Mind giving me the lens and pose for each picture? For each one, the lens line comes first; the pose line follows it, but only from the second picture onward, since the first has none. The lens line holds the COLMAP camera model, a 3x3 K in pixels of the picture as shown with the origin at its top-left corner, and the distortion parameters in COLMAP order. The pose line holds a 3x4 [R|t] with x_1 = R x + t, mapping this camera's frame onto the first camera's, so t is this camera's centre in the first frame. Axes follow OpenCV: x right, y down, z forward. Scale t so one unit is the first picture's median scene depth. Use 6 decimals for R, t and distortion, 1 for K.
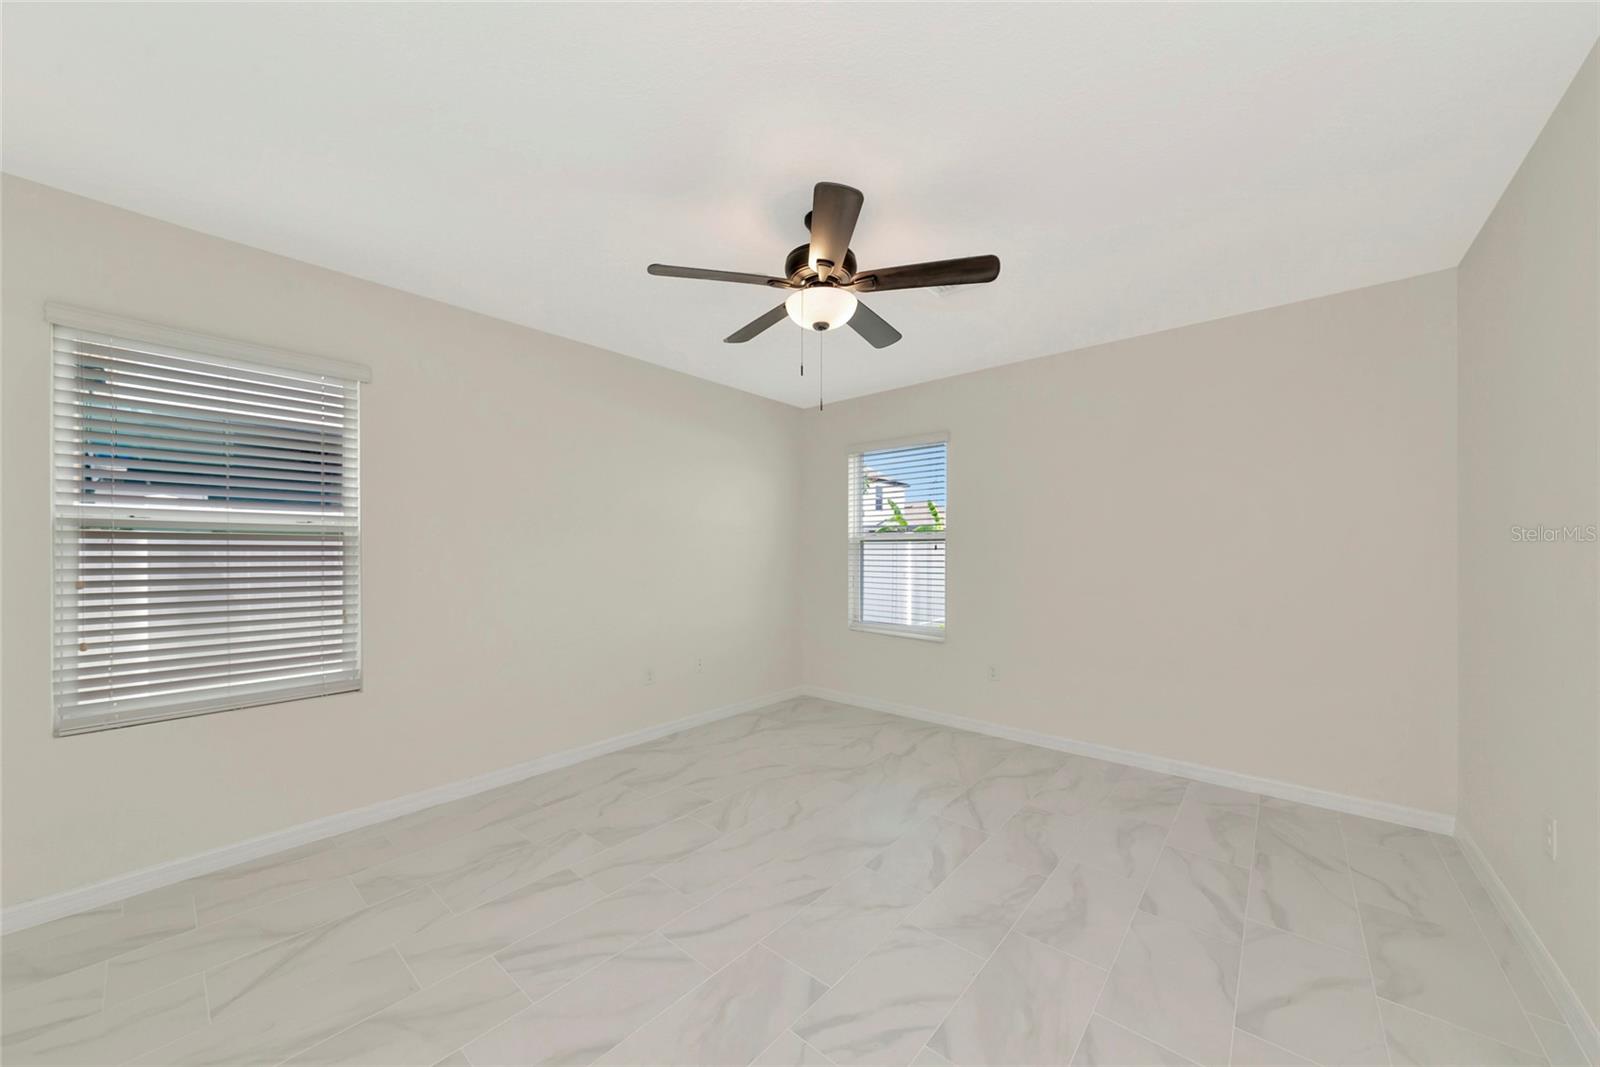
lens RADIAL K [[571.2, 0, 798.7], [0, 571.2, 557.3], [0, 0, 1]] dist [0.000273, -0.000047]
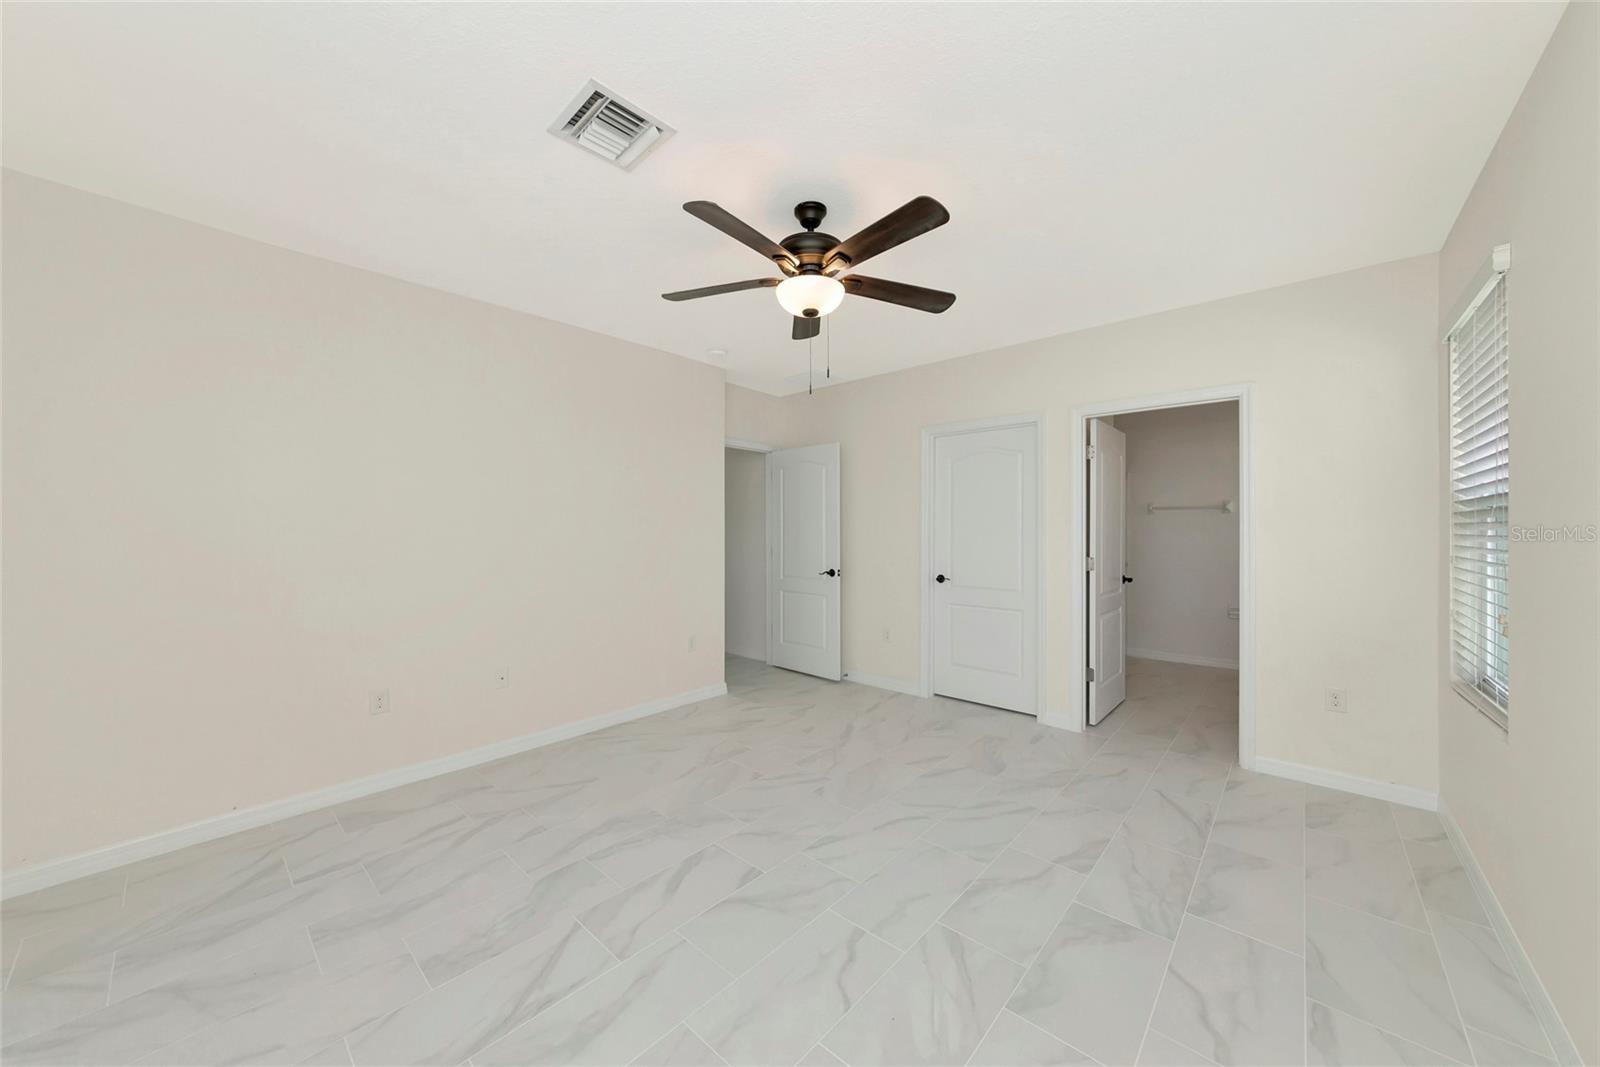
lens RADIAL K [[564.6, 0, 800.0], [0, 564.6, 533.5], [0, 0, 1]] dist [-0.000332, -0.000043]
pose [[-0.999815, 0.001617, 0.019162, 0.035293], [0.001872, 0.999910, 0.013302, -0.017678], [-0.019138, 0.013335, -0.999728, 1.814134]]
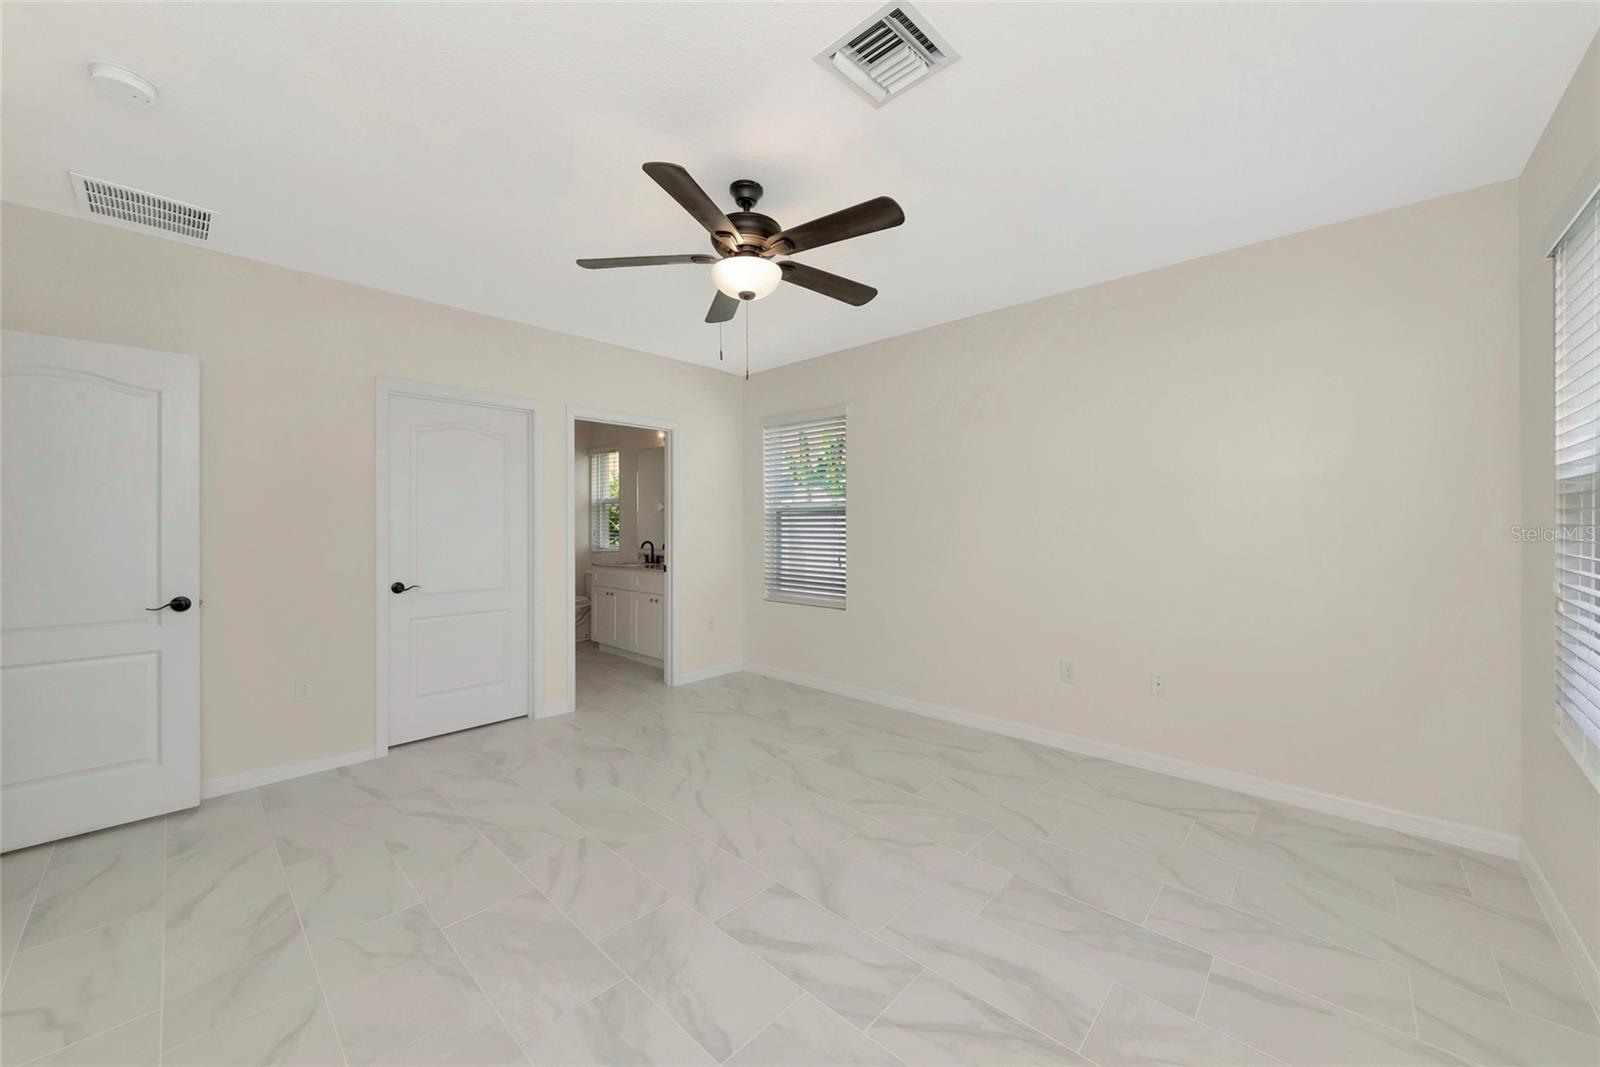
lens RADIAL K [[593.2, 0, 791.3], [0, 593.2, 533.5], [0, 0, 1]] dist [0.002135, 0.000019]
pose [[-0.045750, 0.019244, -0.998768, 0.963044], [-0.005547, 0.999794, 0.019518, -0.010686], [0.998938, 0.006433, -0.045634, 1.009958]]
